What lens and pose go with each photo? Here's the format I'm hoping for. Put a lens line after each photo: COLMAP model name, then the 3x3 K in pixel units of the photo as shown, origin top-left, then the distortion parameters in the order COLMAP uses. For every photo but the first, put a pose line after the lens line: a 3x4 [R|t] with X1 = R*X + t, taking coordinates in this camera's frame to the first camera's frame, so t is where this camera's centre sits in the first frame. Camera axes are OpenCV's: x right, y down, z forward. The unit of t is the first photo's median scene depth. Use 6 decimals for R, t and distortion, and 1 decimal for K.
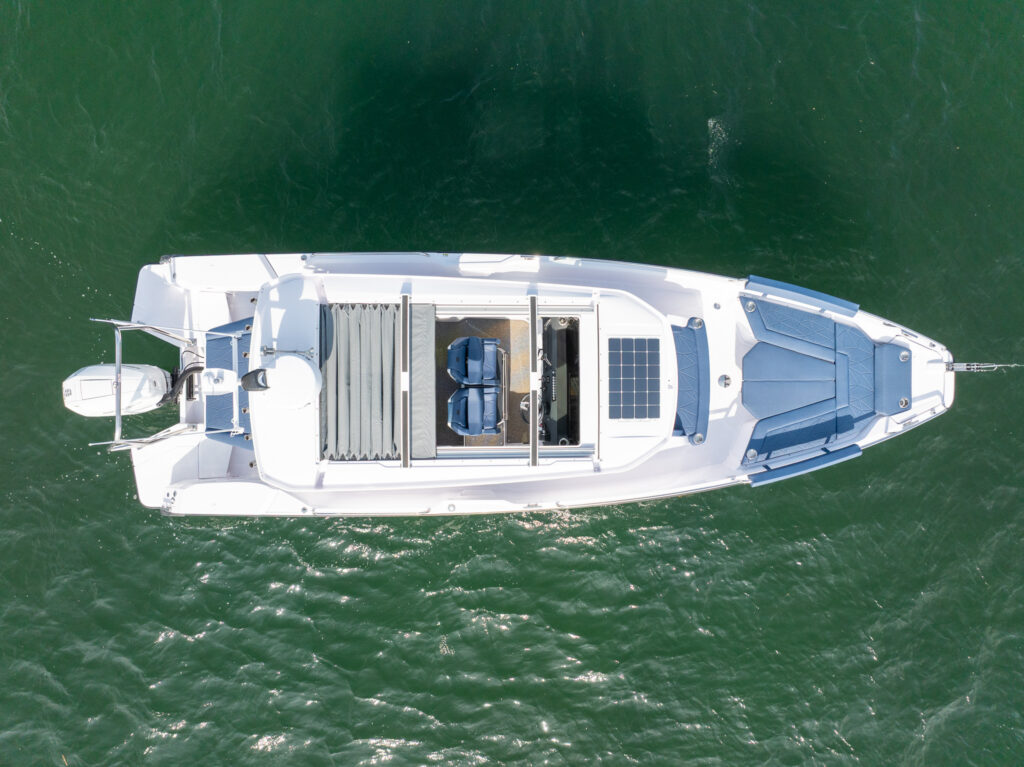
lens RADIAL K [[724.8, 0, 512.0], [0, 724.8, 383.5], [0, 0, 1]] dist [-0.042659, -0.001293]
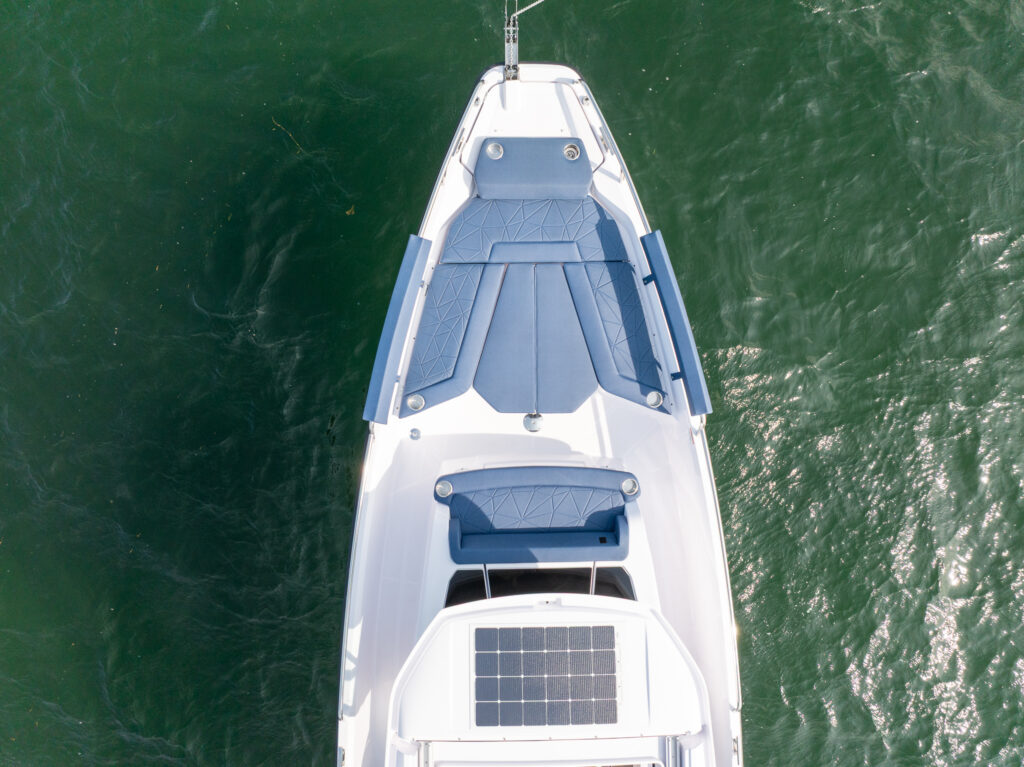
lens RADIAL K [[724.8, 0, 512.0], [0, 724.8, 383.5], [0, 0, 1]] dist [-0.042659, -0.001293]
pose [[-0.005646, -0.999948, -0.008480, 0.357112], [0.999568, -0.005889, 0.028799, -0.042772], [-0.028847, -0.008313, 0.999549, 0.386682]]
